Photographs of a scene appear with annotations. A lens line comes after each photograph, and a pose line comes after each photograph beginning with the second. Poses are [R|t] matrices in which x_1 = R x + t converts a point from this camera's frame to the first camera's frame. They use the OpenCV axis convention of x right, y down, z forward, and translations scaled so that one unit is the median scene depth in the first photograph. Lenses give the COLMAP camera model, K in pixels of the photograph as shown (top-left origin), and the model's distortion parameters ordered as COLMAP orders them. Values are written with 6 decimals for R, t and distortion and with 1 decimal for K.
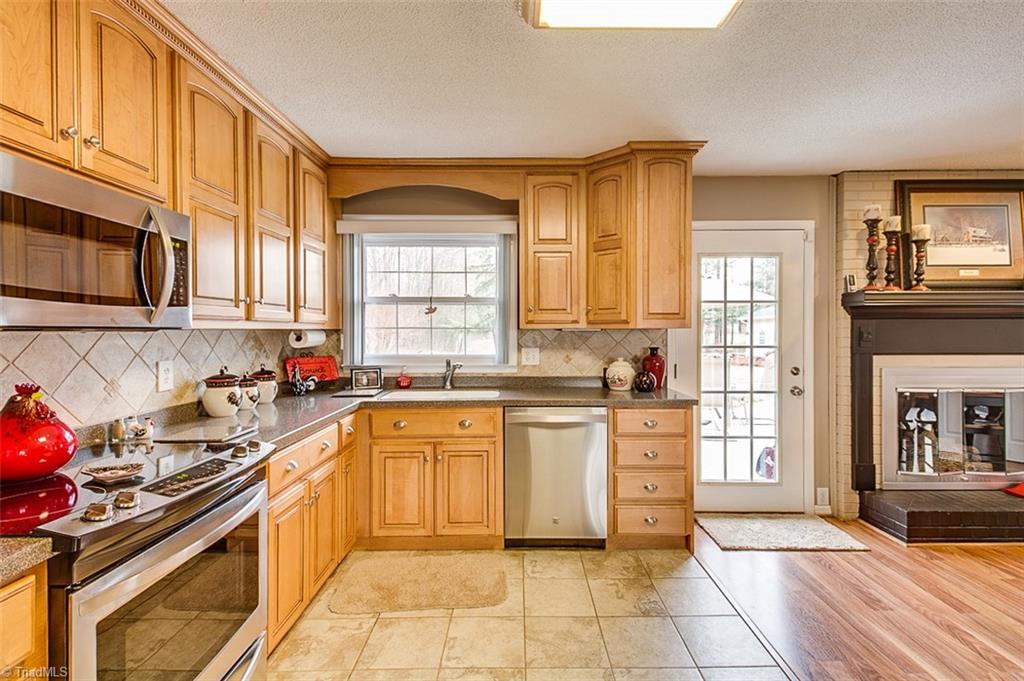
lens RADIAL K [[486.4, 0, 519.5], [0, 486.4, 334.9], [0, 0, 1]] dist [0.014983, -0.000902]
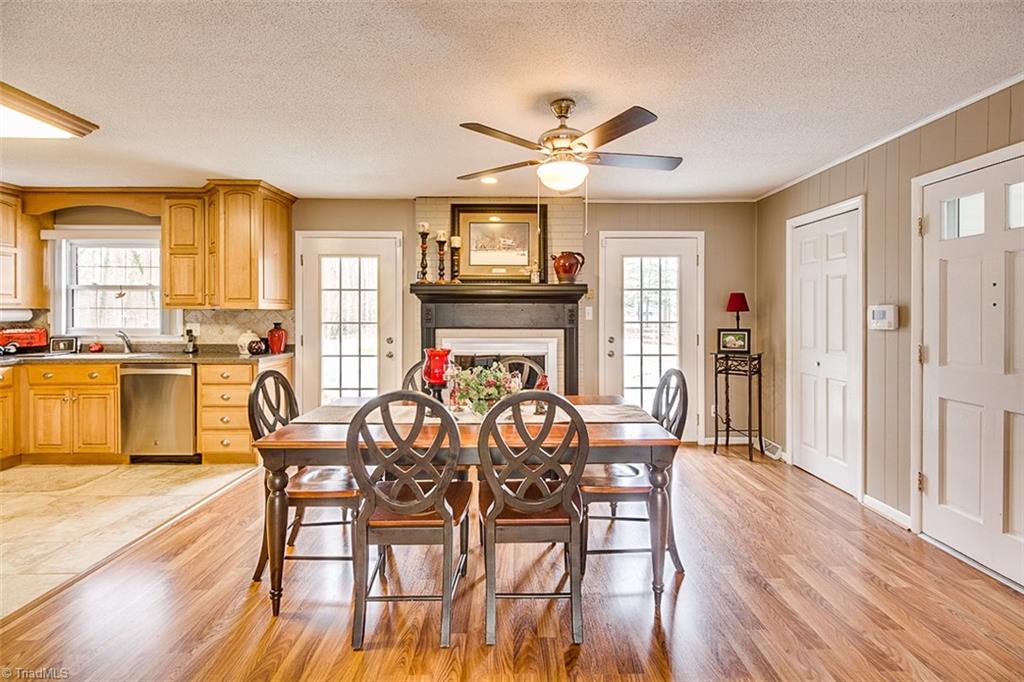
lens RADIAL K [[462.5, 0, 518.3], [0, 462.5, 314.6], [0, 0, 1]] dist [0.014180, -0.010797]
pose [[0.999913, 0.003448, 0.012743, 0.957485], [-0.003420, 0.999992, -0.002247, 0.002812], [-0.012750, 0.002203, 0.999916, -0.326742]]
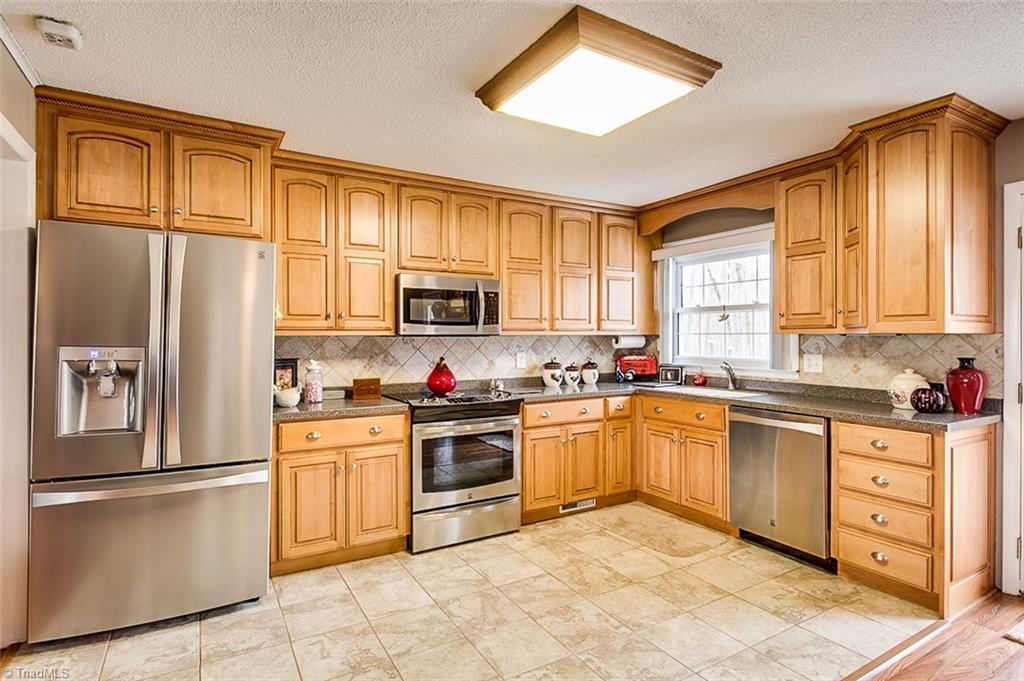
lens RADIAL K [[521.3, 0, 505.5], [0, 521.3, 337.8], [0, 0, 1]] dist [0.014585, -0.018220]
pose [[0.497078, 0.002662, -0.867702, 0.634662], [-0.007244, 0.999973, -0.001081, 0.000095], [0.867675, 0.006823, 0.497084, -0.025764]]
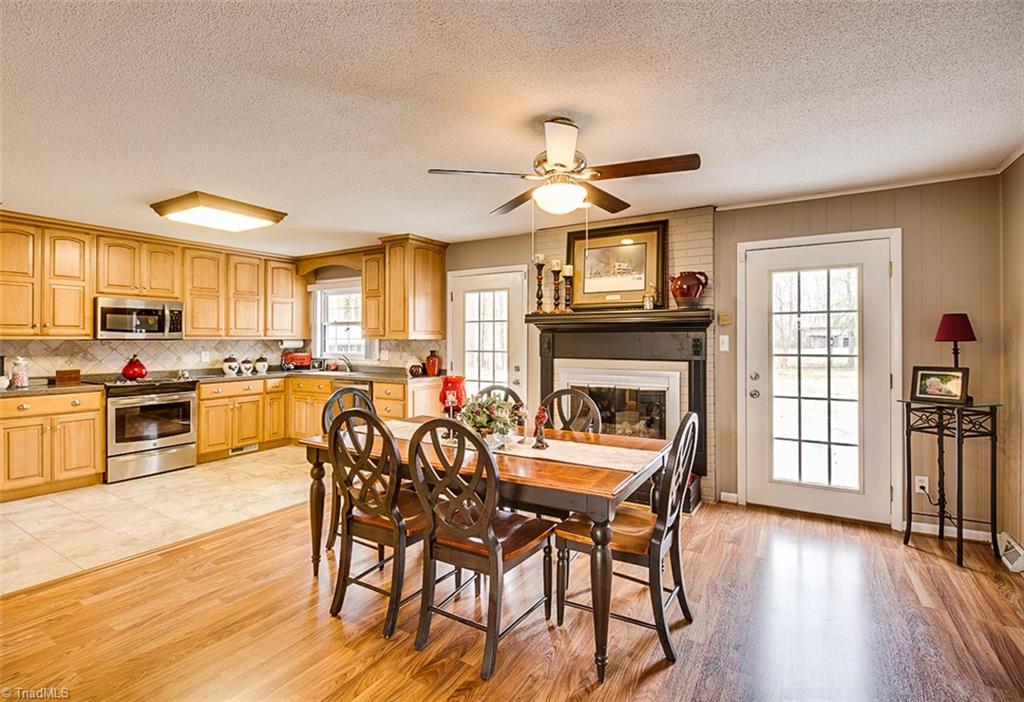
lens RADIAL K [[480.5, 0, 505.6], [0, 480.5, 338.5], [0, 0, 1]] dist [0.002043, -0.010002]
pose [[0.849497, 0.000476, -0.527594, 1.354960], [-0.006832, 0.999926, -0.010099, -0.000942], [0.527550, 0.012184, 0.849437, -0.243804]]
